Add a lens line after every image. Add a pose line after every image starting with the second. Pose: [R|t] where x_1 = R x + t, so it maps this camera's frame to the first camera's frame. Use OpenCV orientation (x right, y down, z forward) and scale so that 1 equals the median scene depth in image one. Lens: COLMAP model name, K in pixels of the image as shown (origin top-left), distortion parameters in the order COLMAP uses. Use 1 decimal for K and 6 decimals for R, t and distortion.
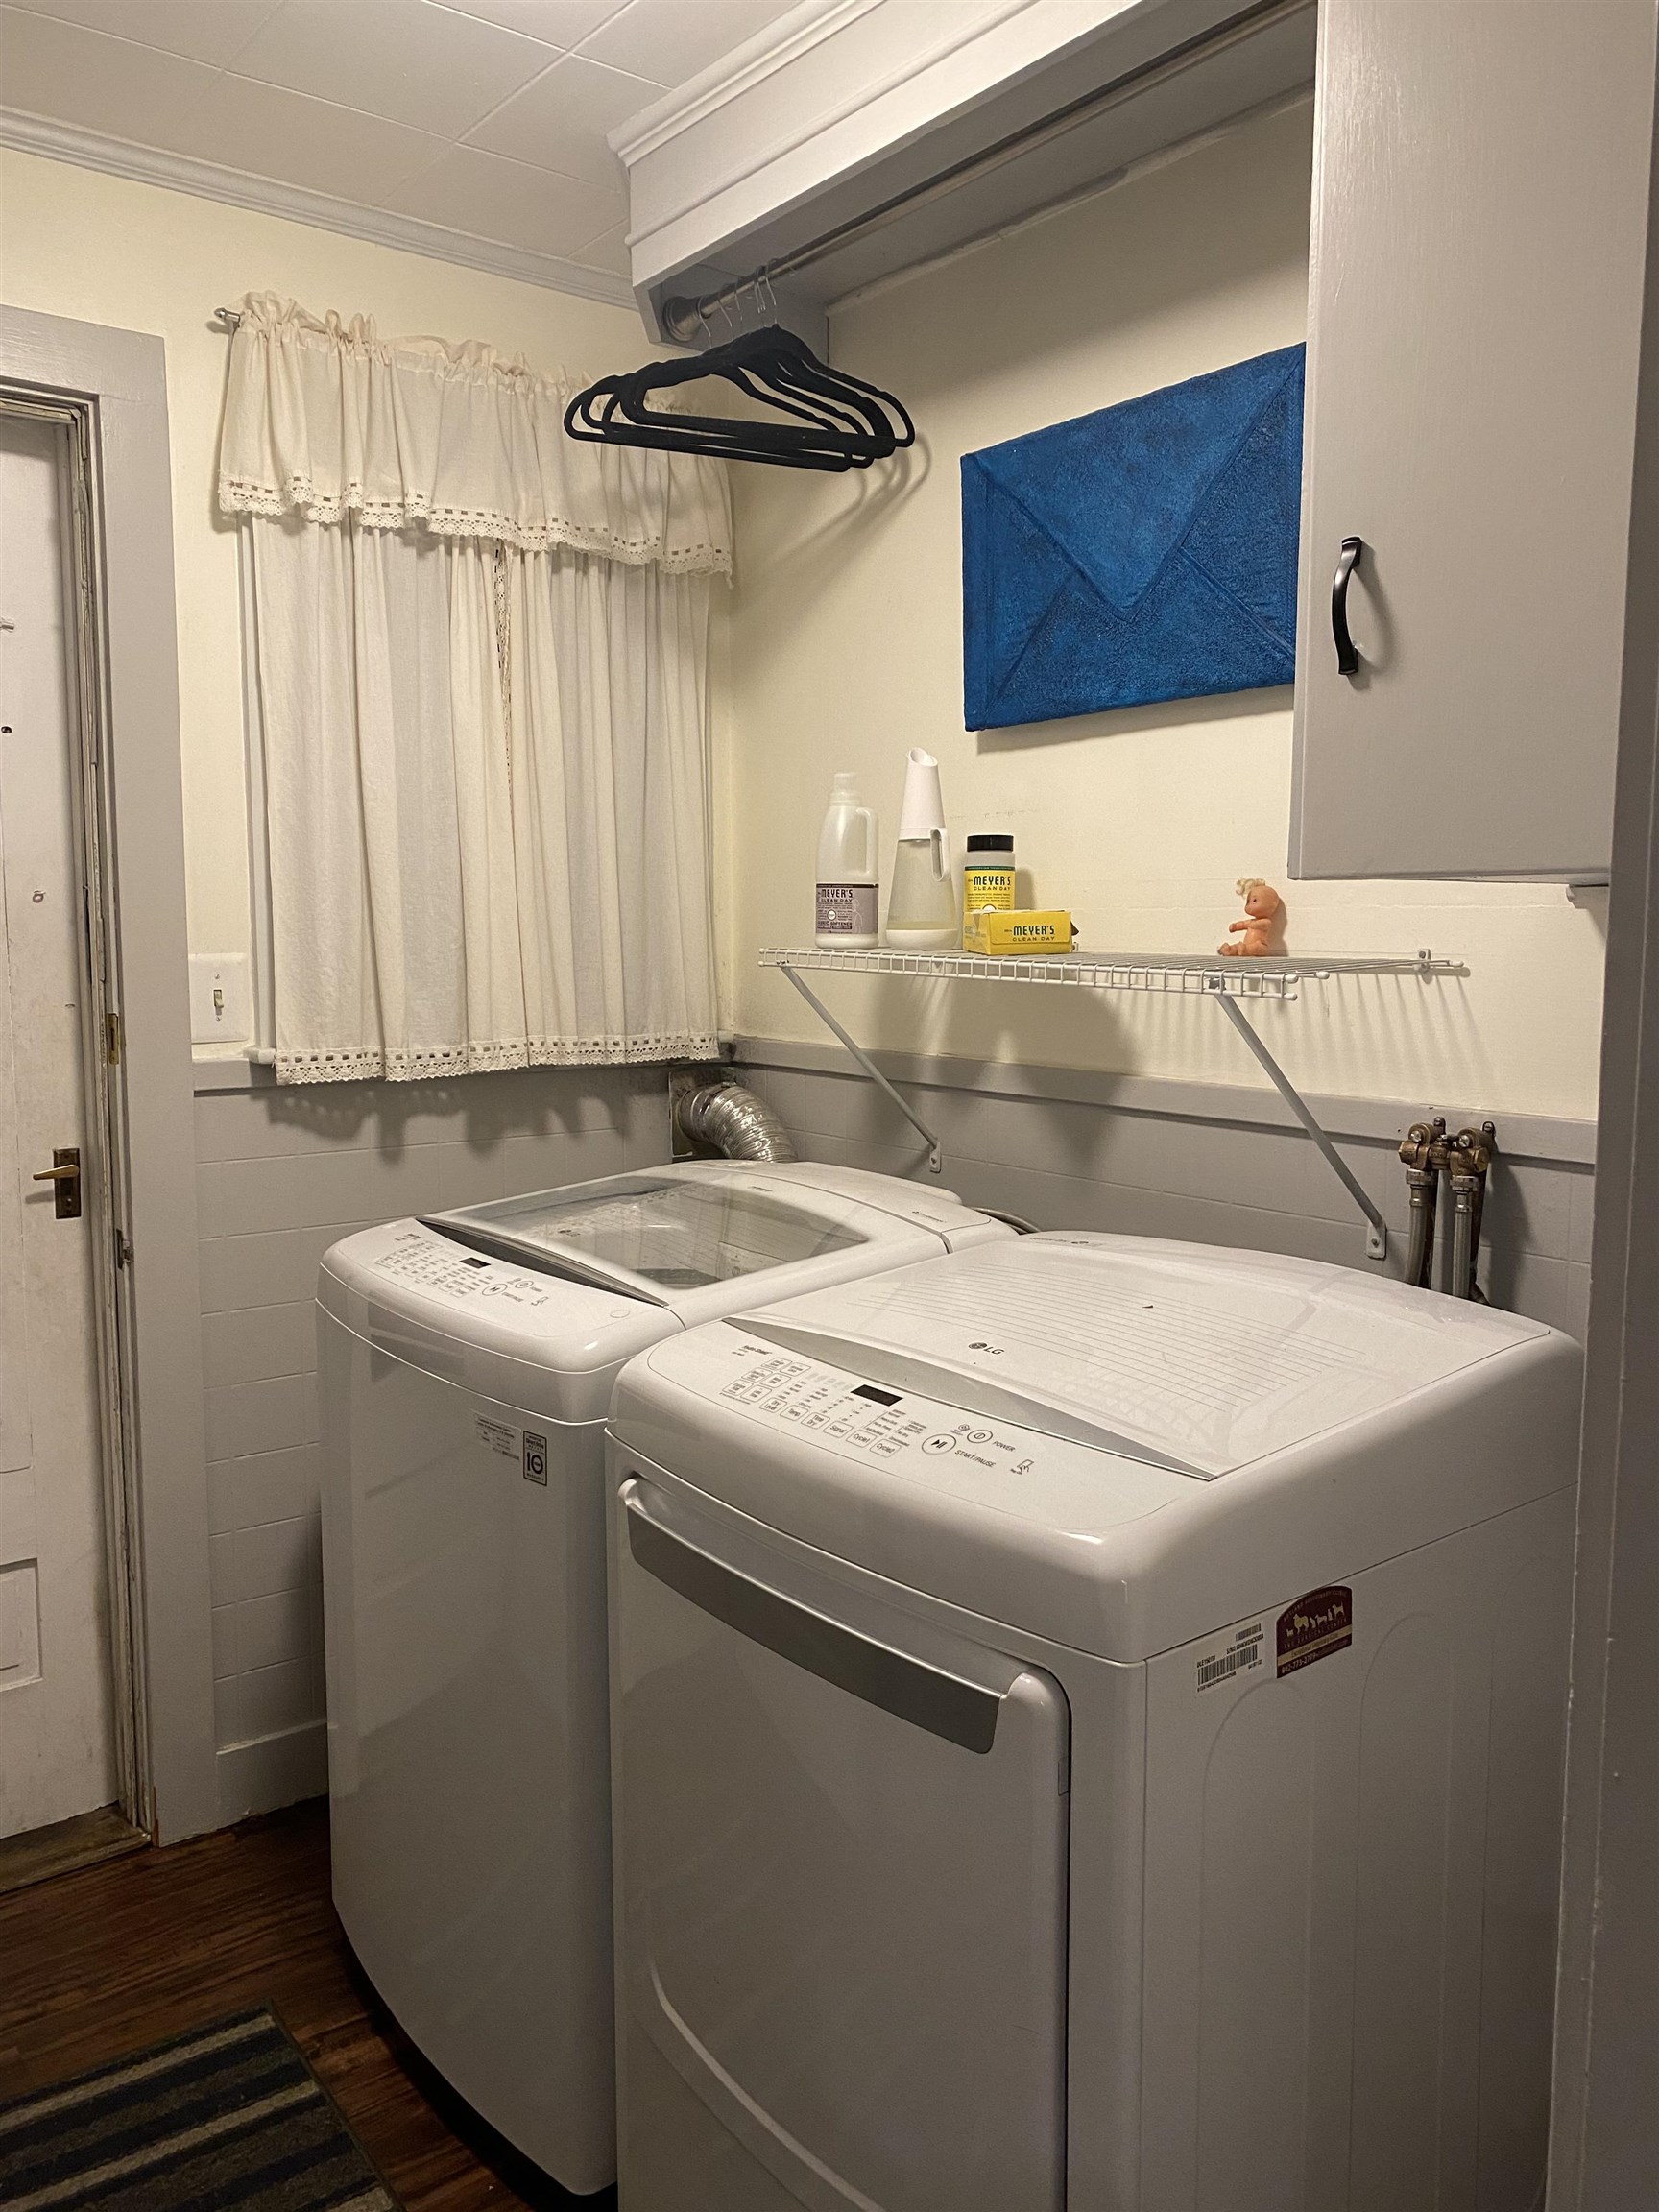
lens RADIAL K [[1686.3, 0, 851.5], [0, 1686.3, 1082.5], [0, 0, 1]] dist [0.014659, -0.014352]
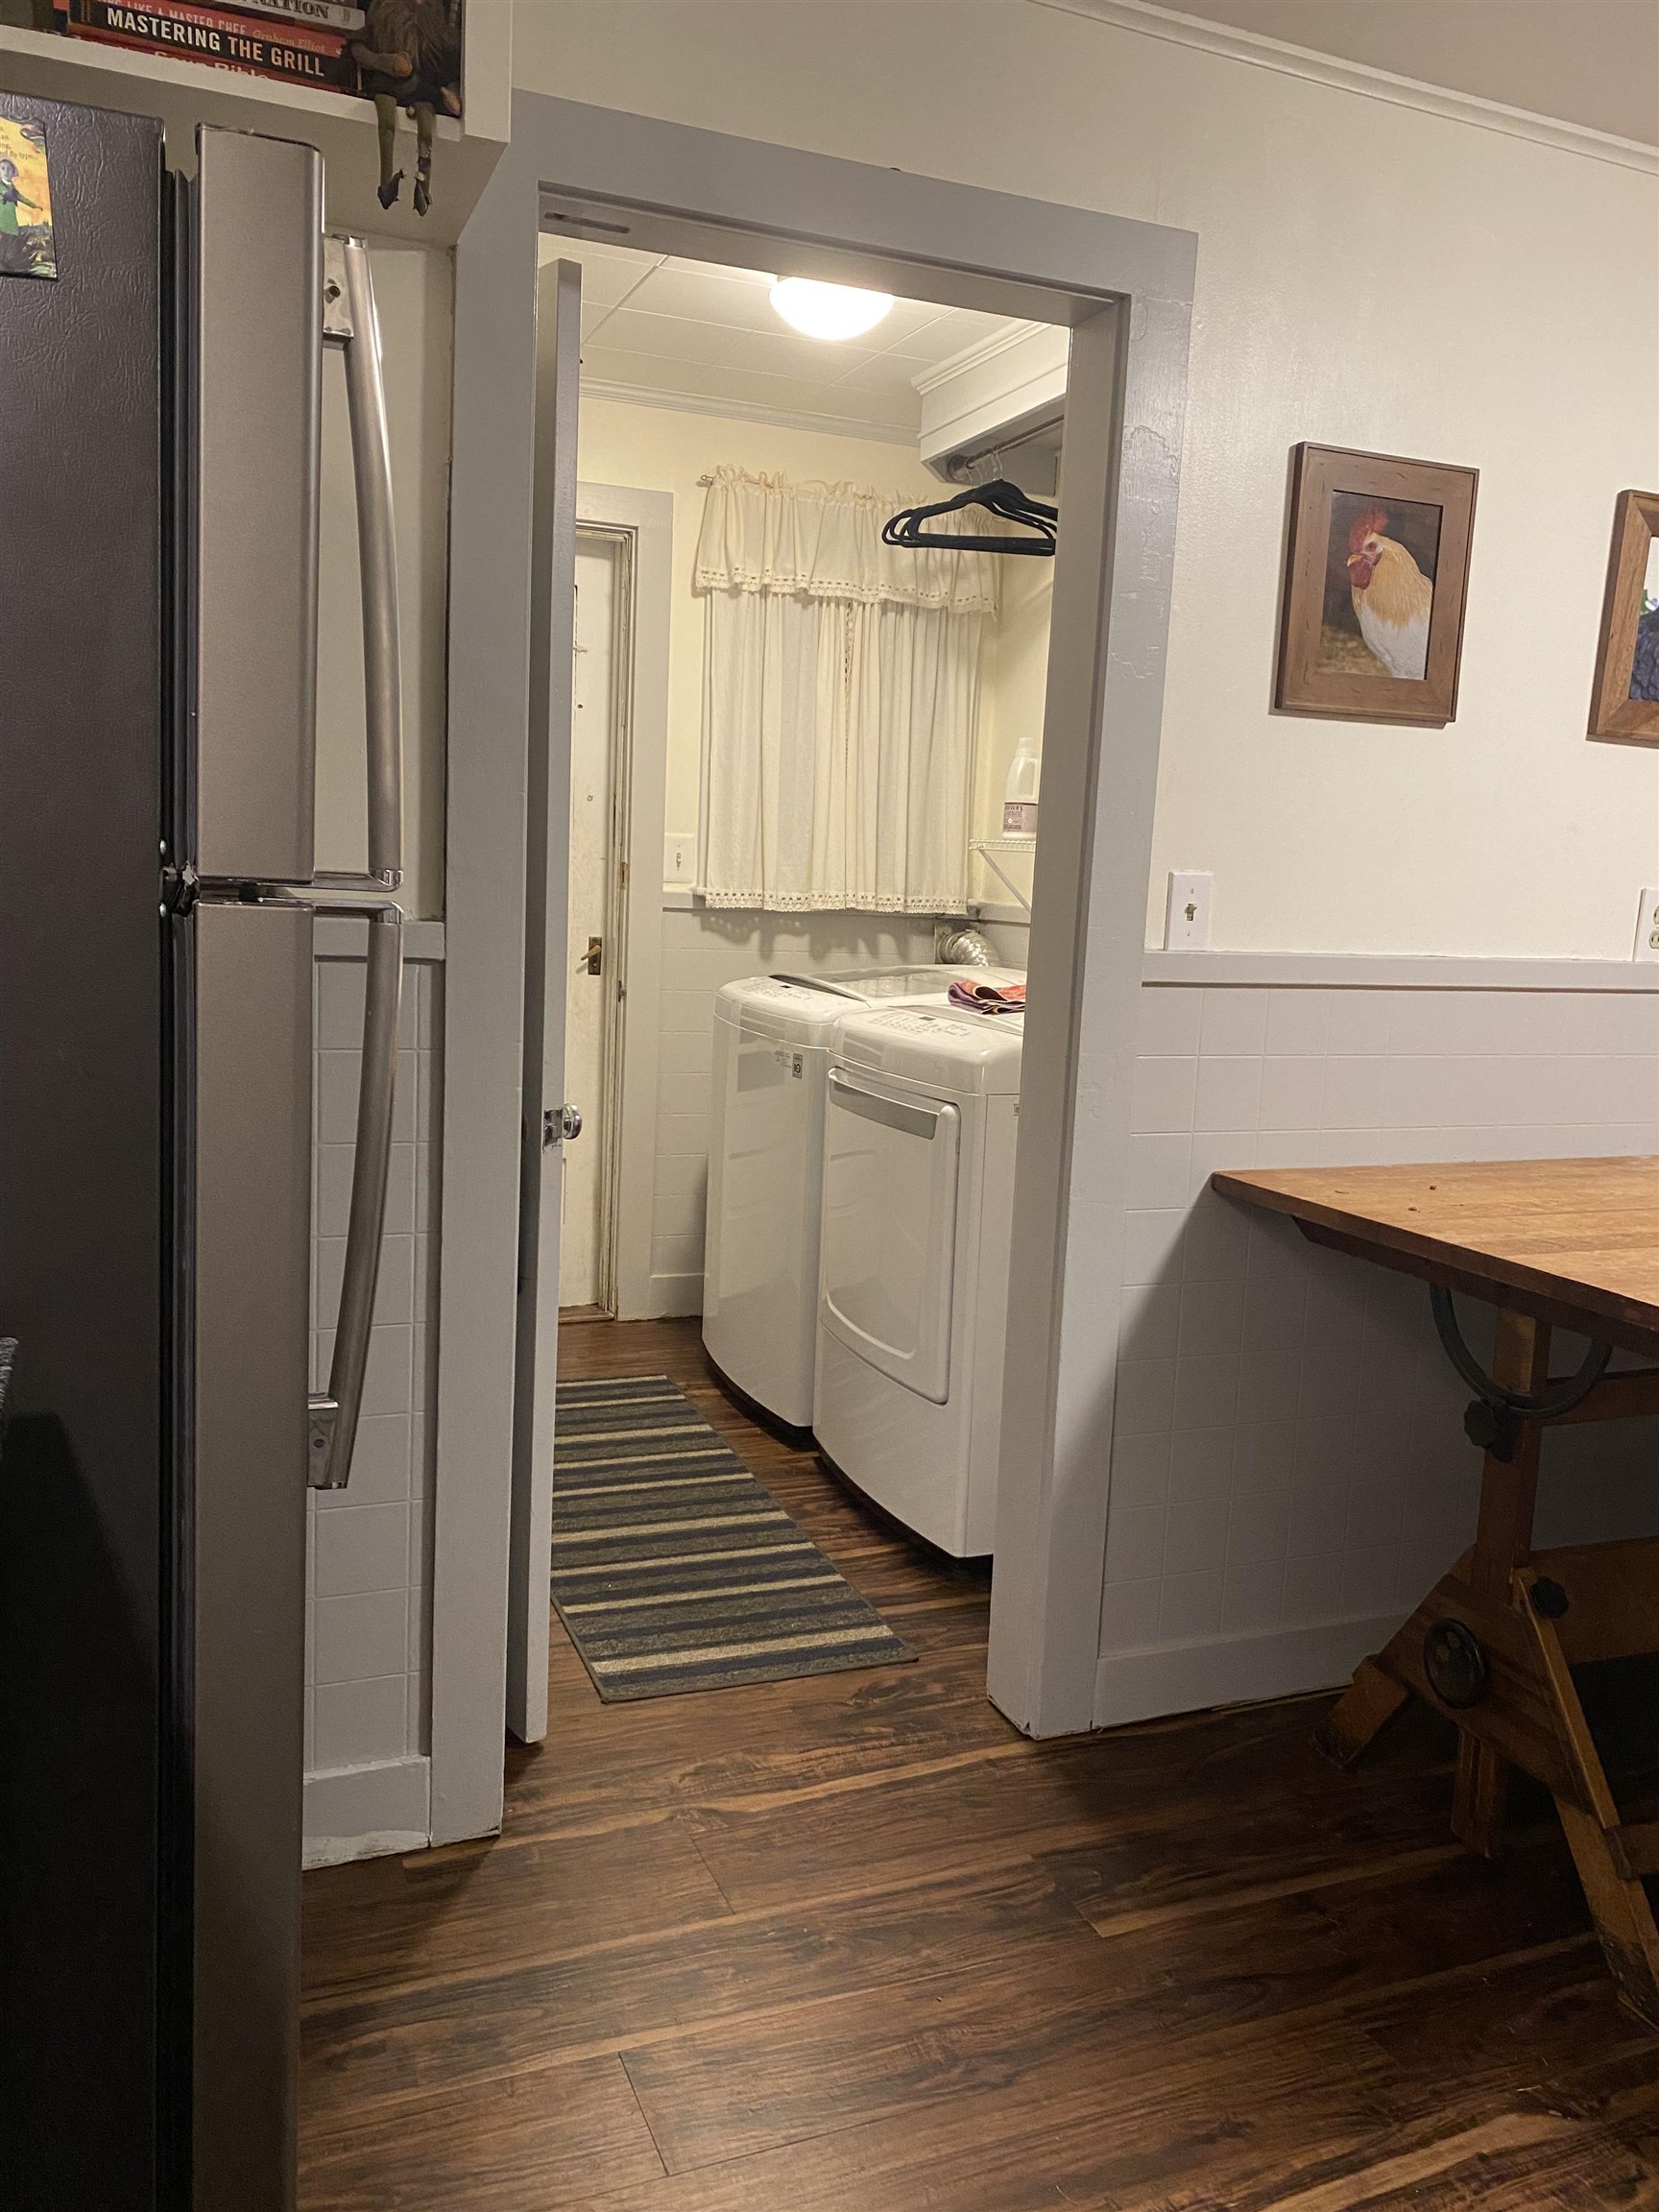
lens RADIAL K [[1686.3, 0, 831.9], [0, 1686.3, 1120.5], [0, 0, 1]] dist [0.014659, -0.014352]
pose [[0.957318, 0.082710, -0.276950, 0.302256], [-0.071403, 0.996159, 0.050684, 0.125581], [0.280078, -0.028746, 0.959547, -0.685739]]
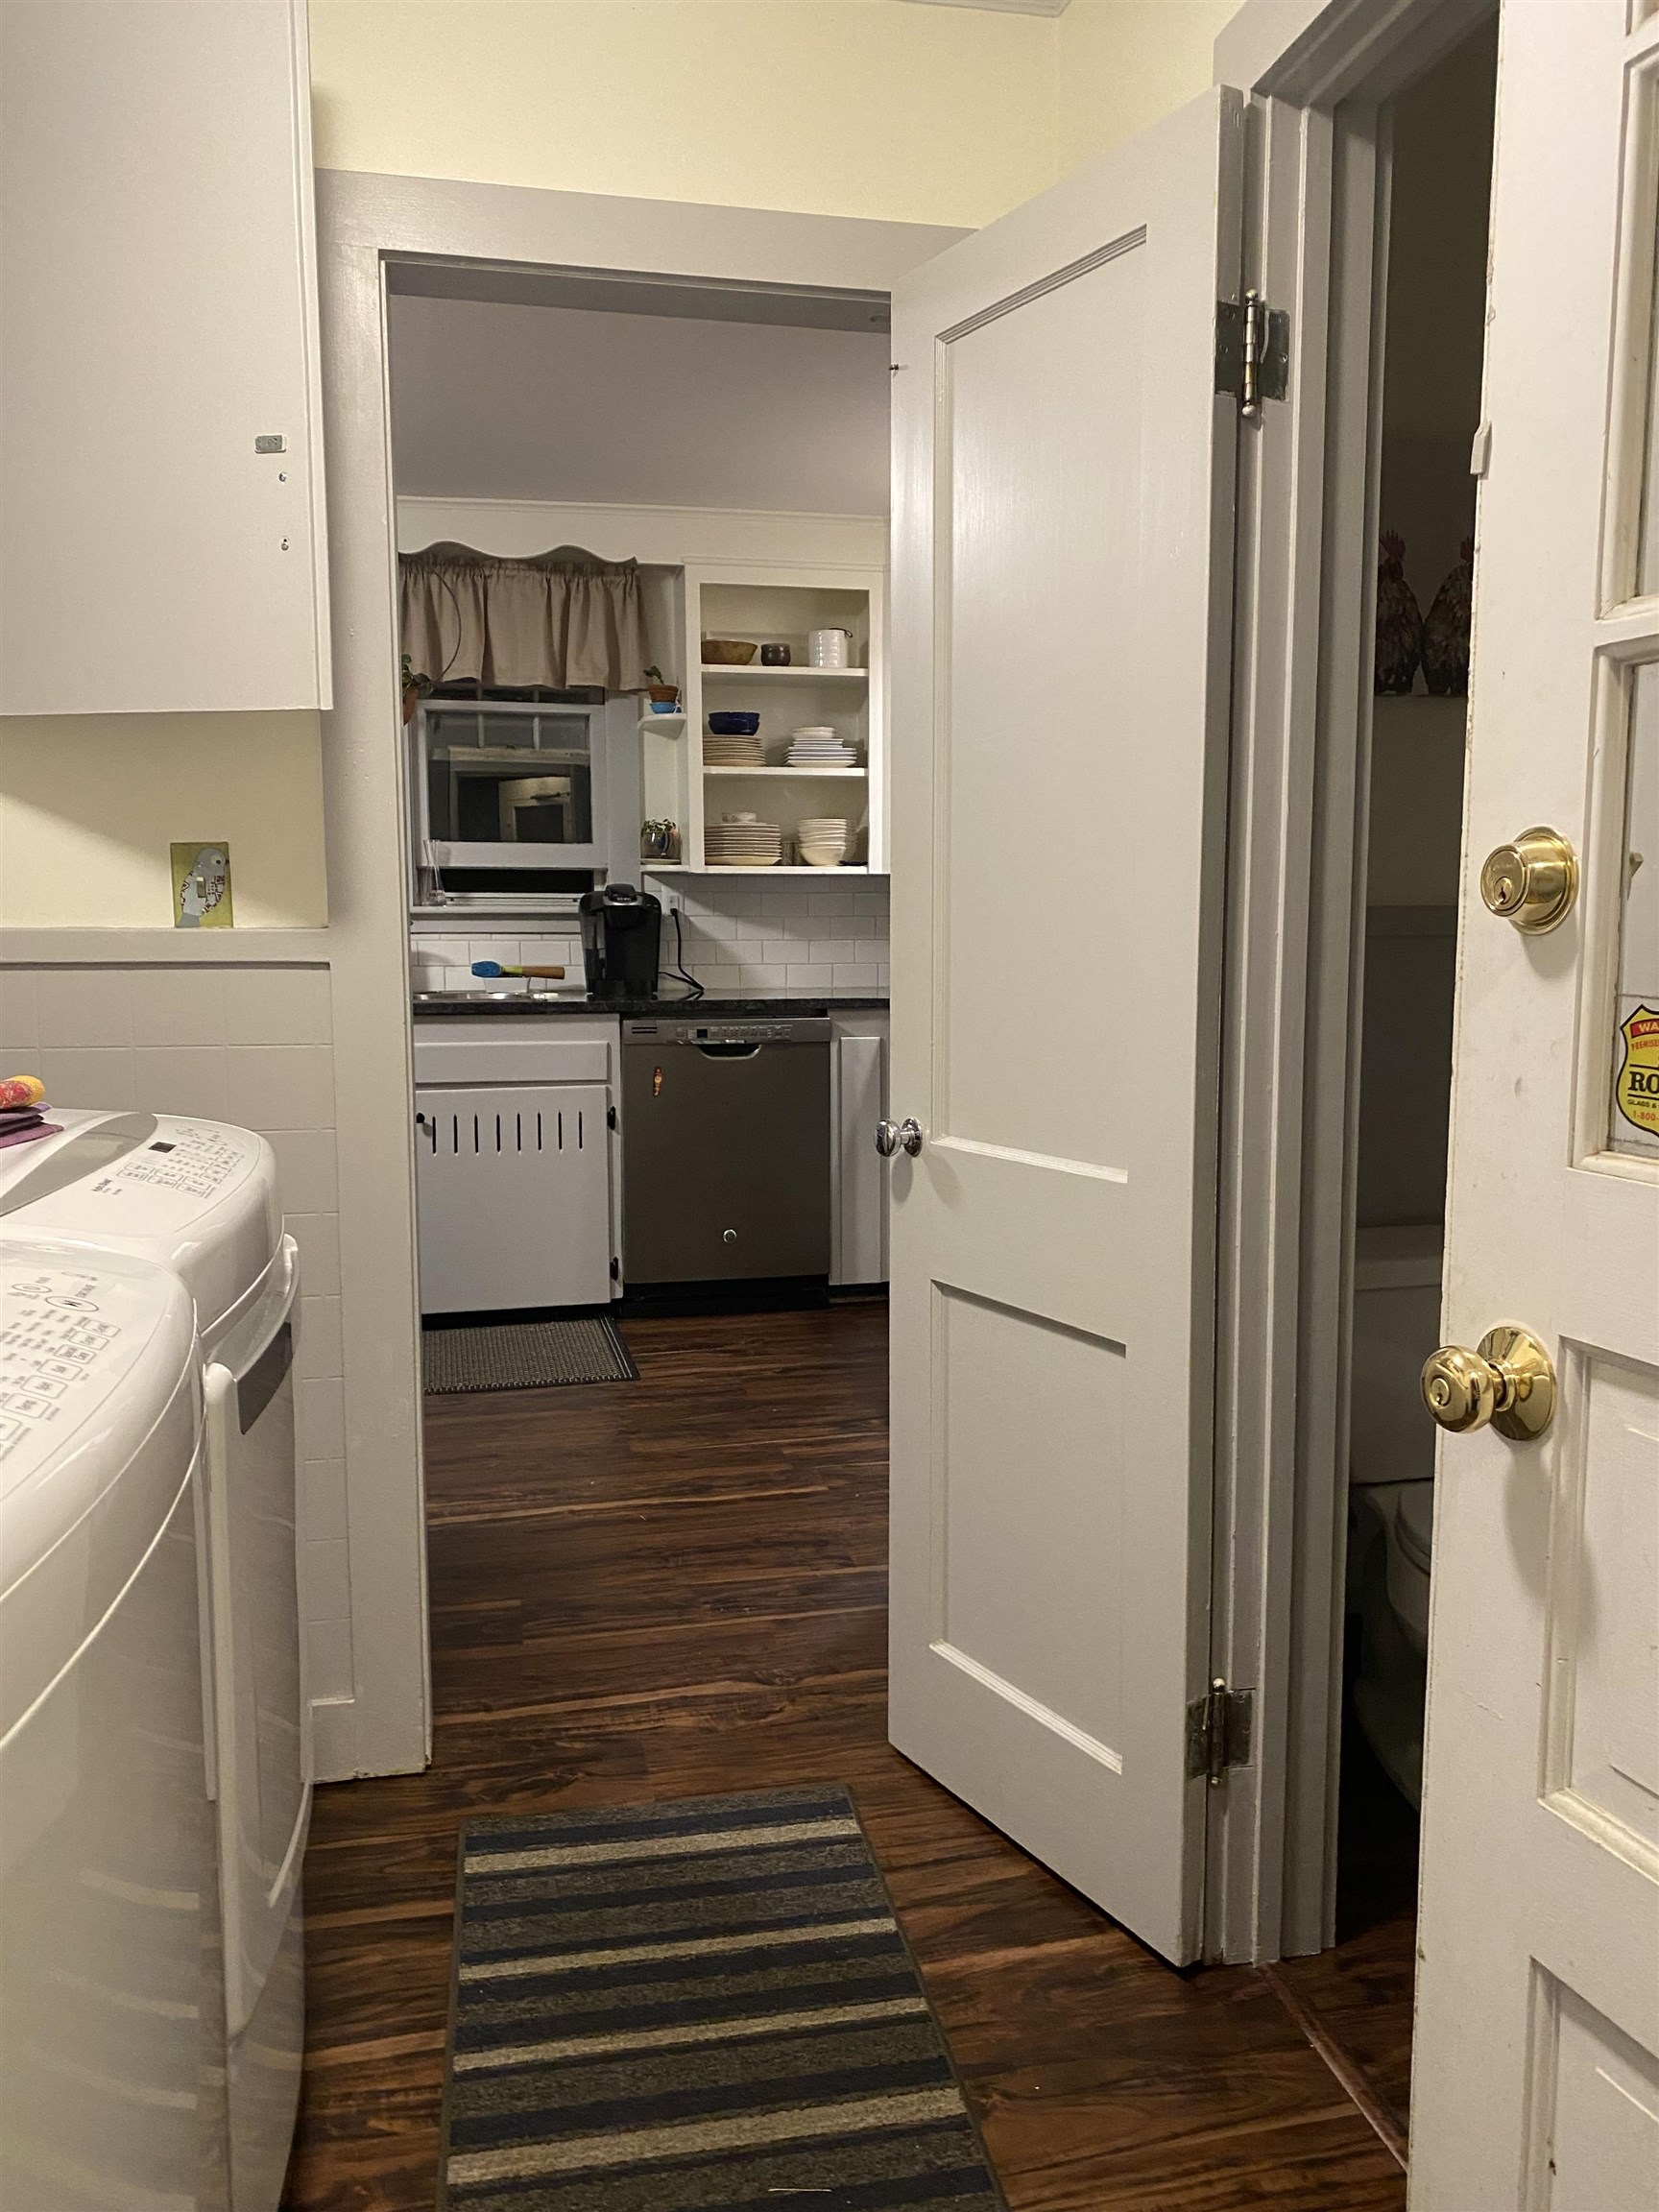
lens RADIAL K [[1686.3, 0, 833.9], [0, 1686.3, 1103.9], [0, 0, 1]] dist [0.014659, -0.014352]
pose [[-0.891633, -0.059090, 0.448886, -0.531215], [0.040368, 0.977123, 0.208809, -0.036290], [-0.450955, 0.204302, -0.868850, 1.107943]]
